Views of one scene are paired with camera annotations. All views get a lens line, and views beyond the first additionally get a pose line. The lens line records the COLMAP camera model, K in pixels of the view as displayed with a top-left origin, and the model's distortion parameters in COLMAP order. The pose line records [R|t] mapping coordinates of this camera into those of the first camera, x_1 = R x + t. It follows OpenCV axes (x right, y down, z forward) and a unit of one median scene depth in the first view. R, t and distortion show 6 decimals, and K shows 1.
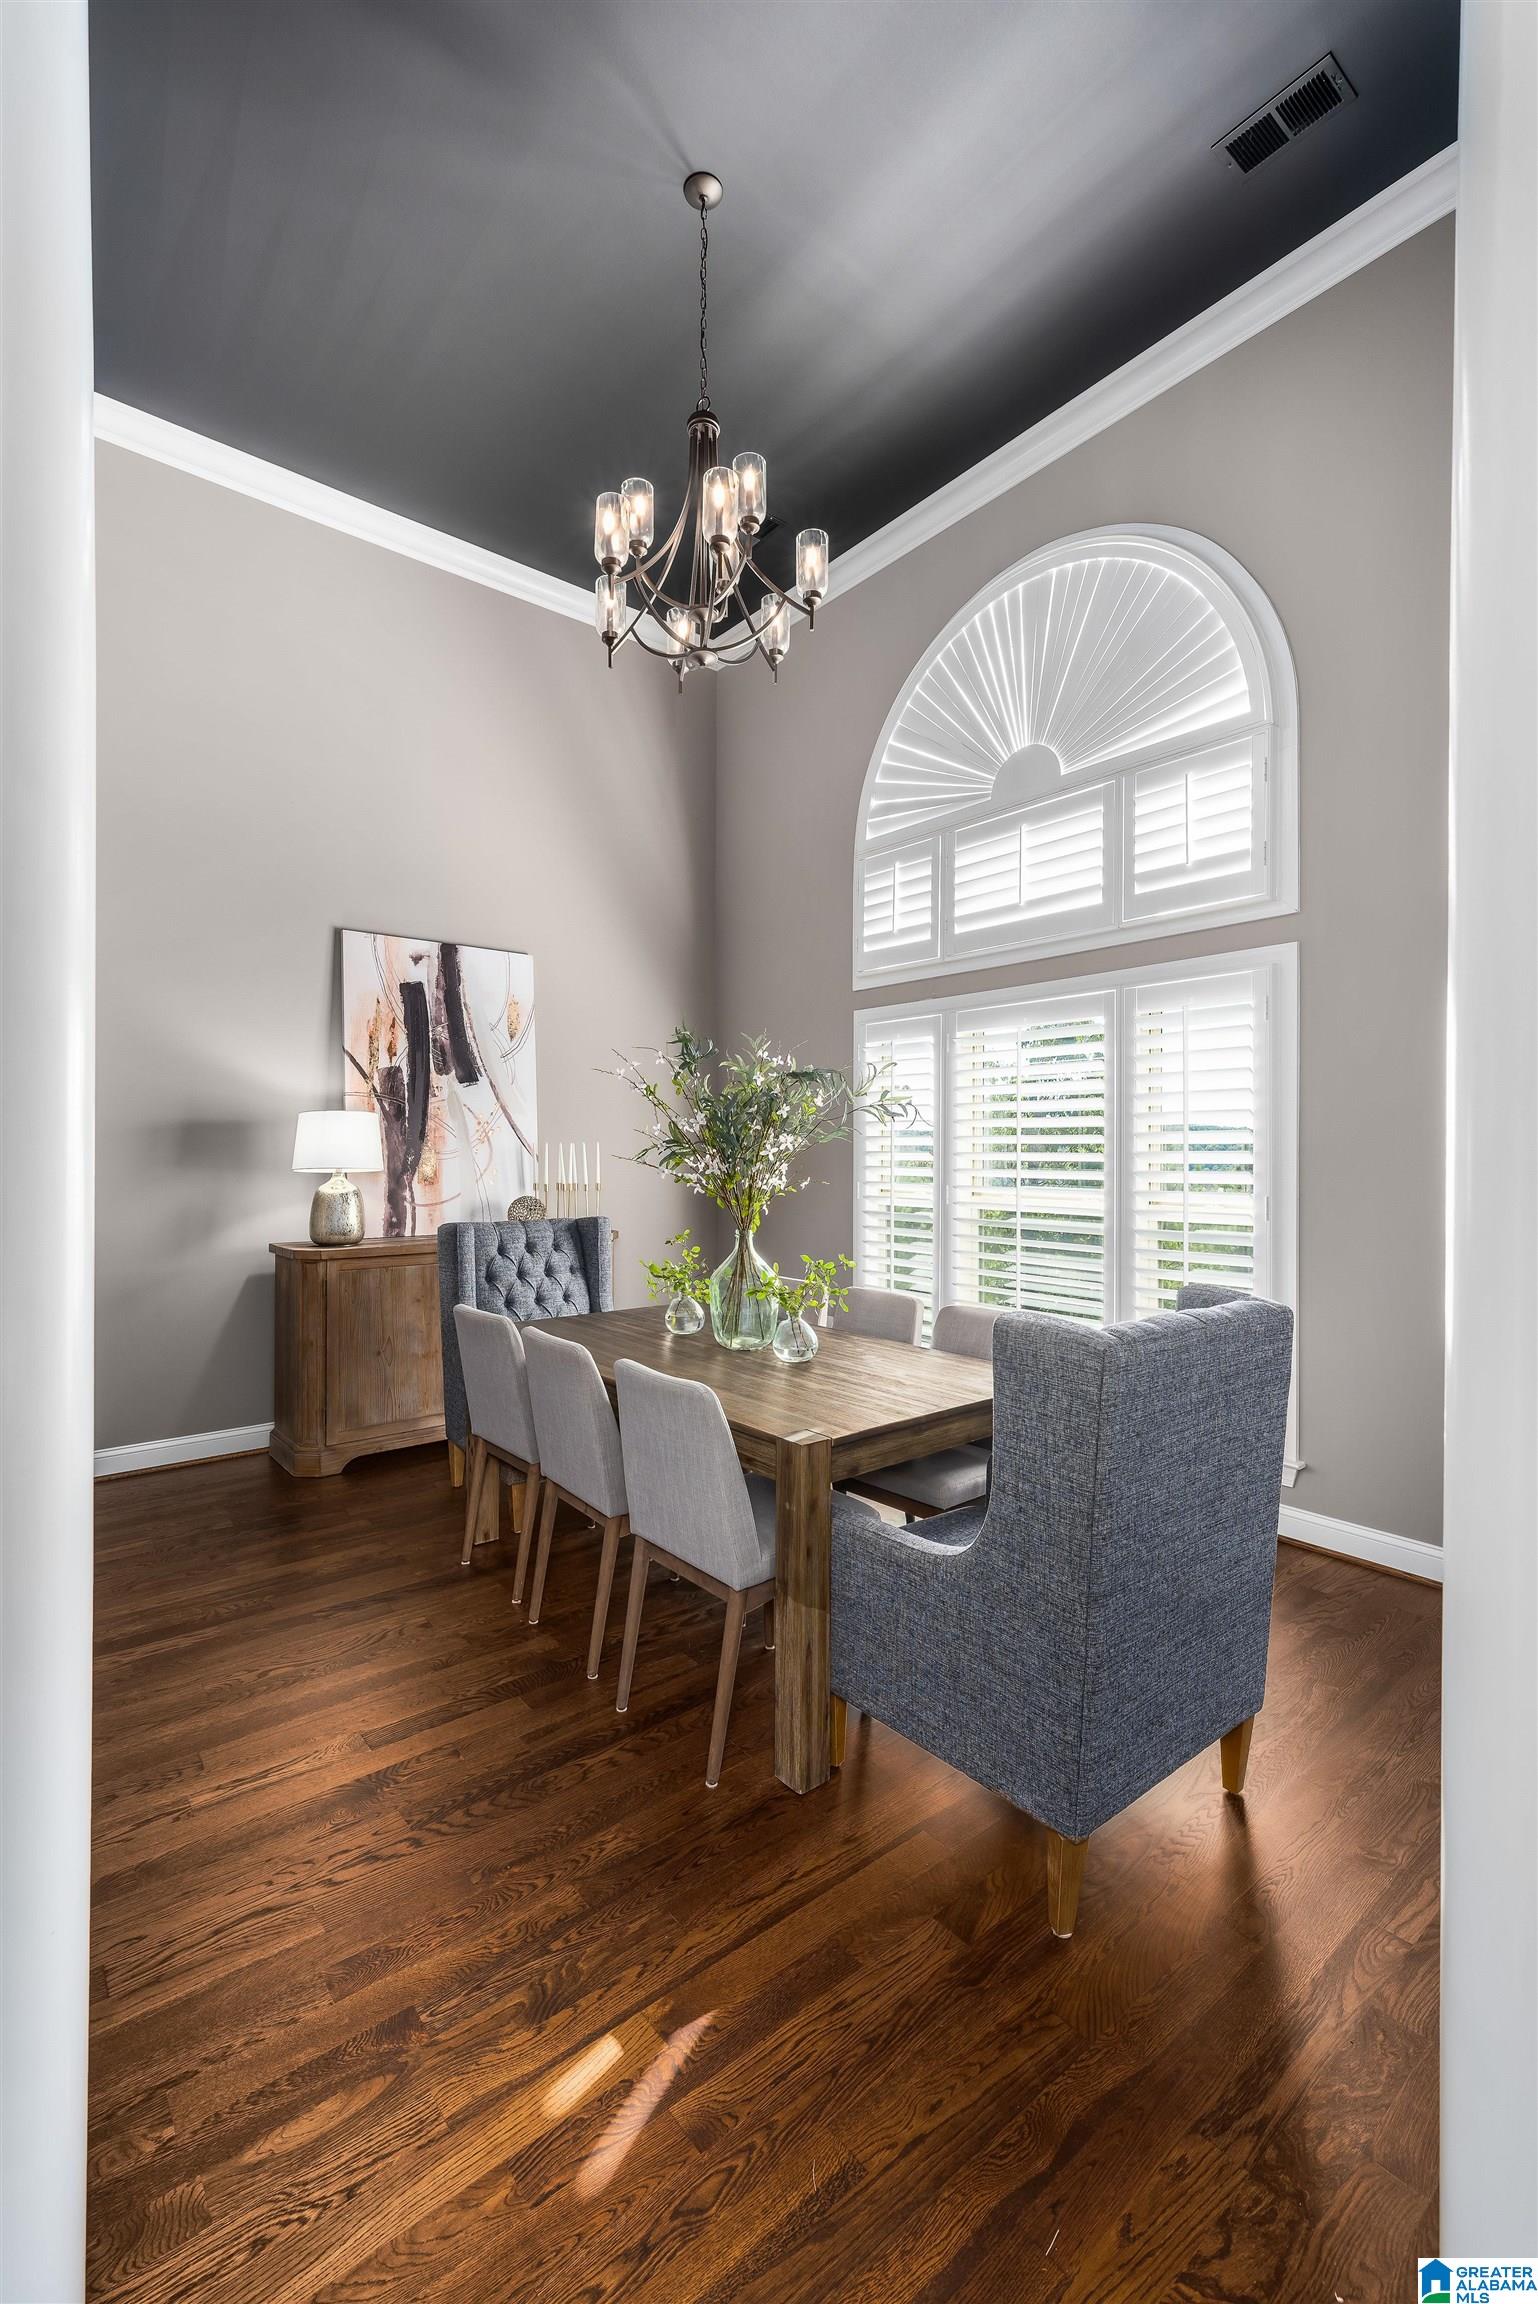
lens RADIAL K [[990.2, 0, 769.0], [0, 990.2, 1152.0], [0, 0, 1]] dist [-0.000553, -0.000041]
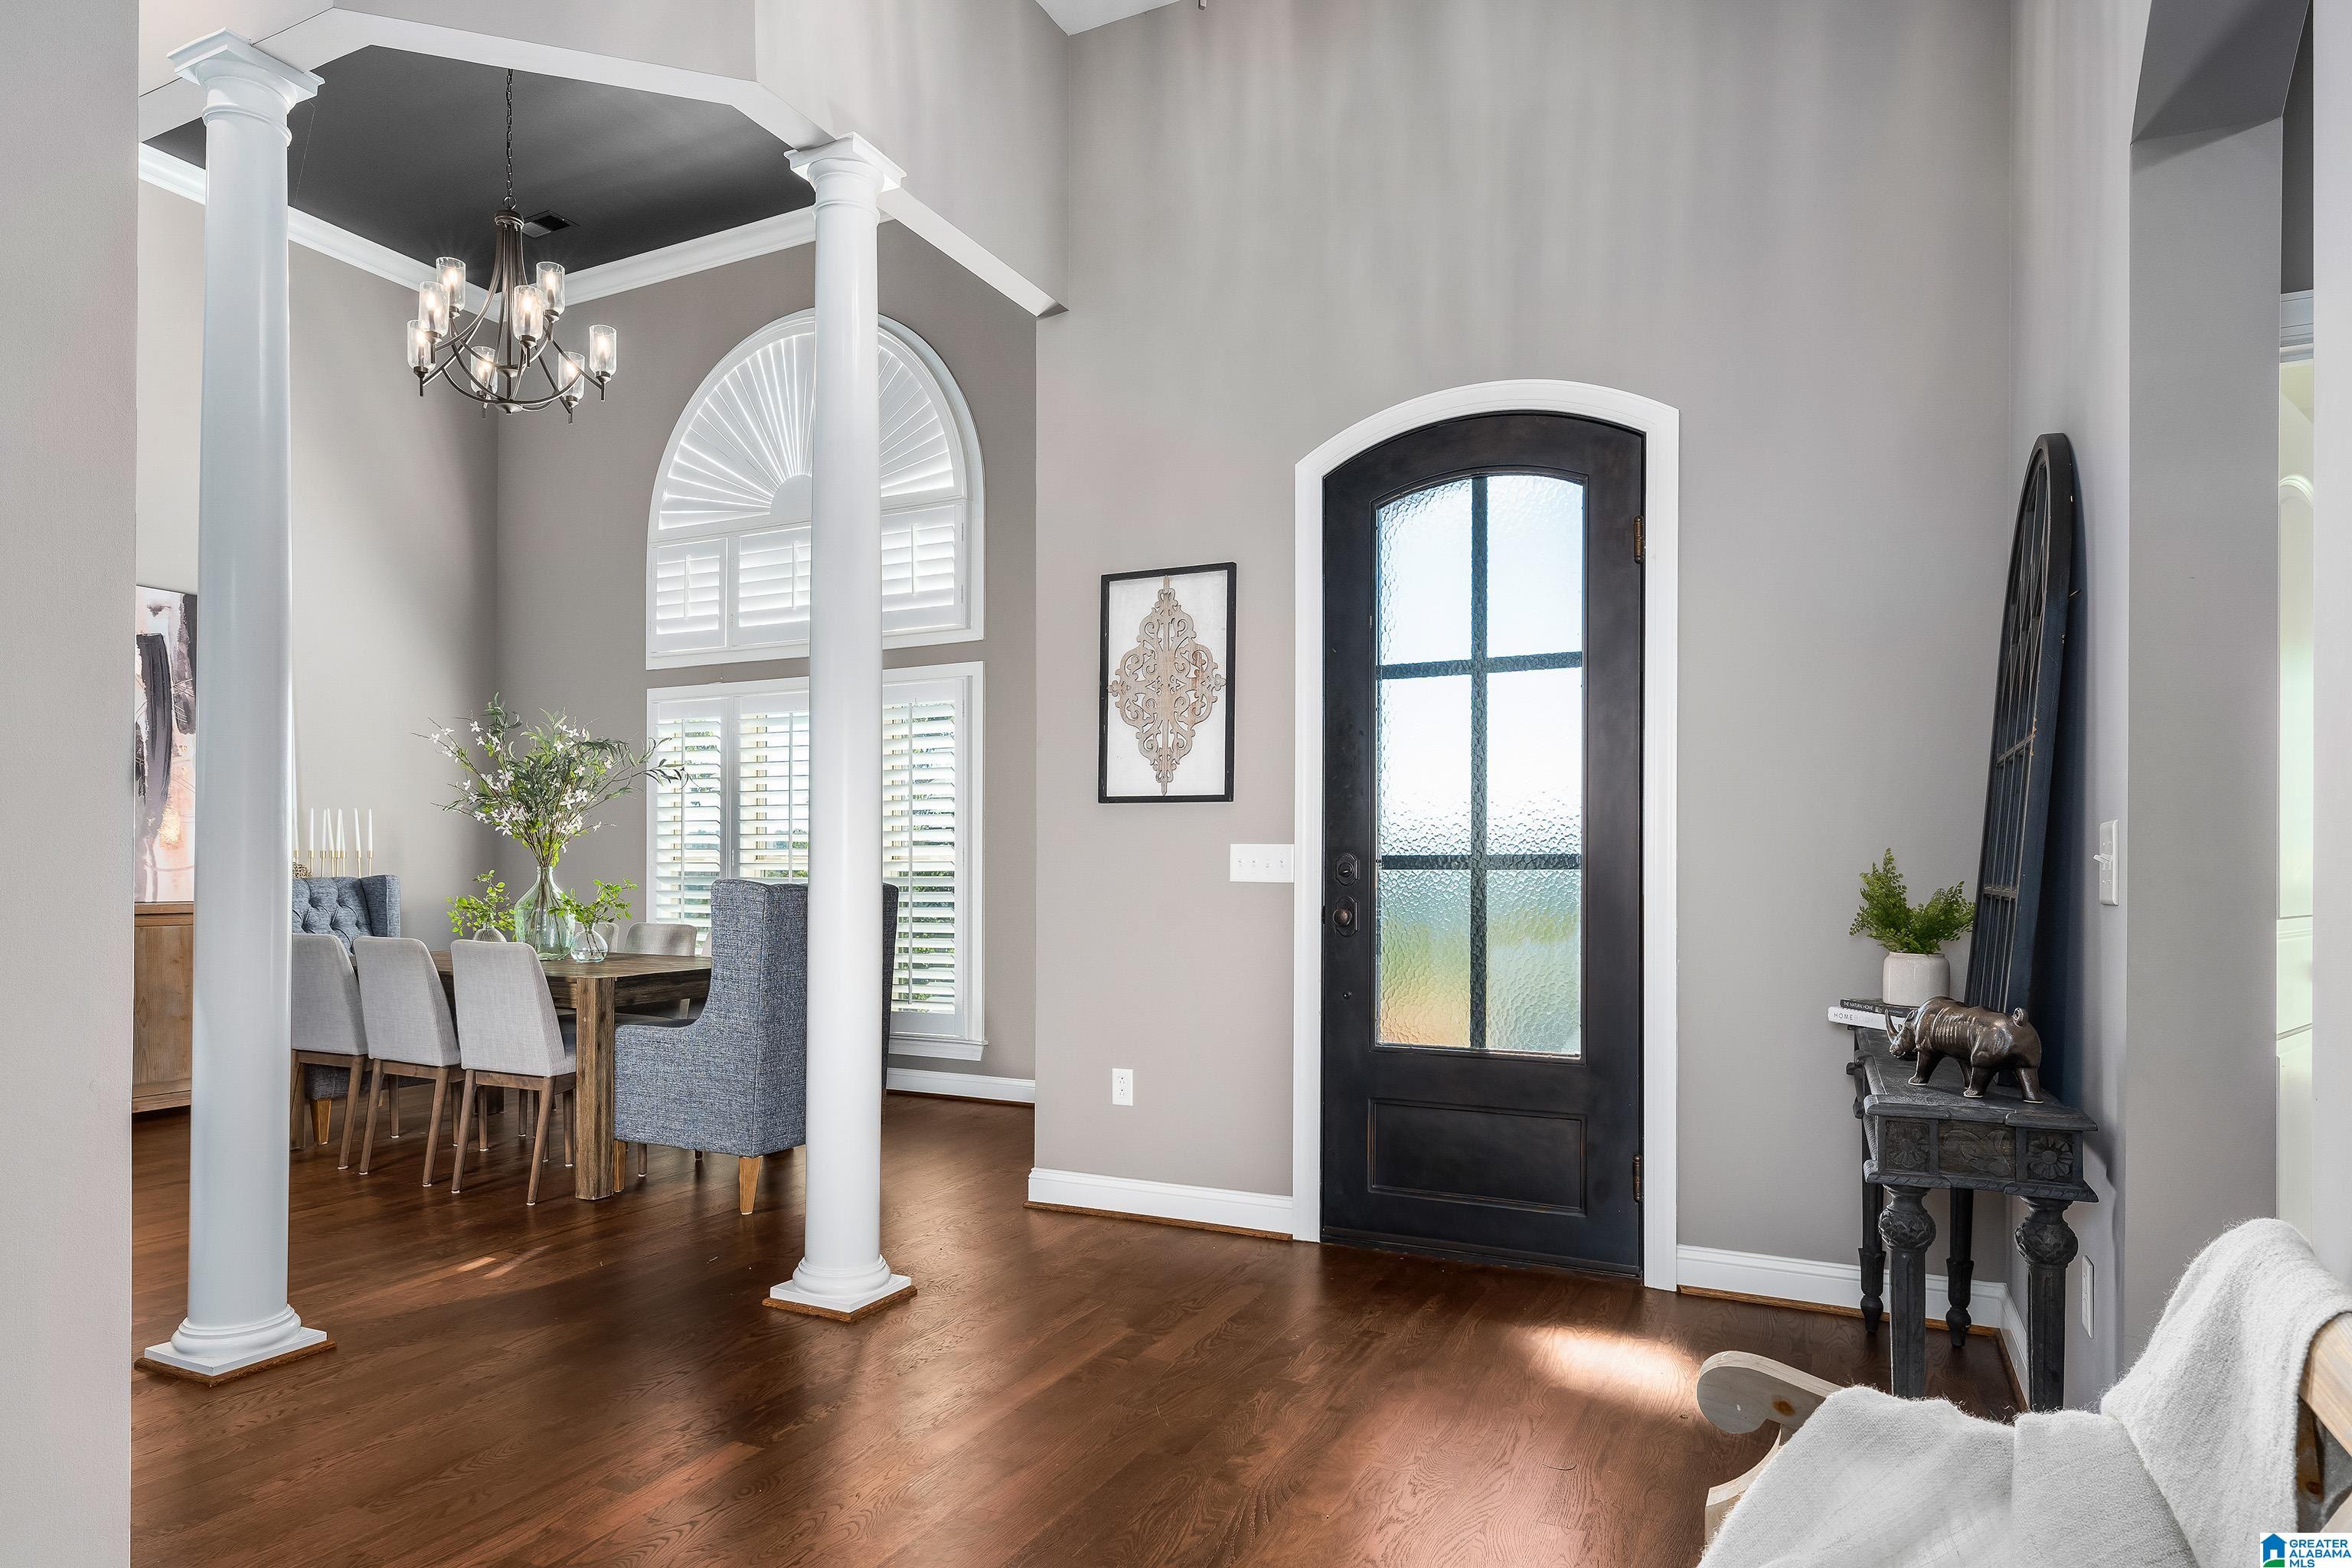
lens RADIAL K [[1374.3, 0, 1125.7], [0, 1374.3, 875.0], [0, 0, 1]] dist [0.007757, 0.000147]
pose [[0.919917, 0.000482, 0.392114, -0.027916], [-0.000968, 0.999999, 0.001042, 0.075829], [-0.392113, -0.001338, 0.919916, -0.778154]]
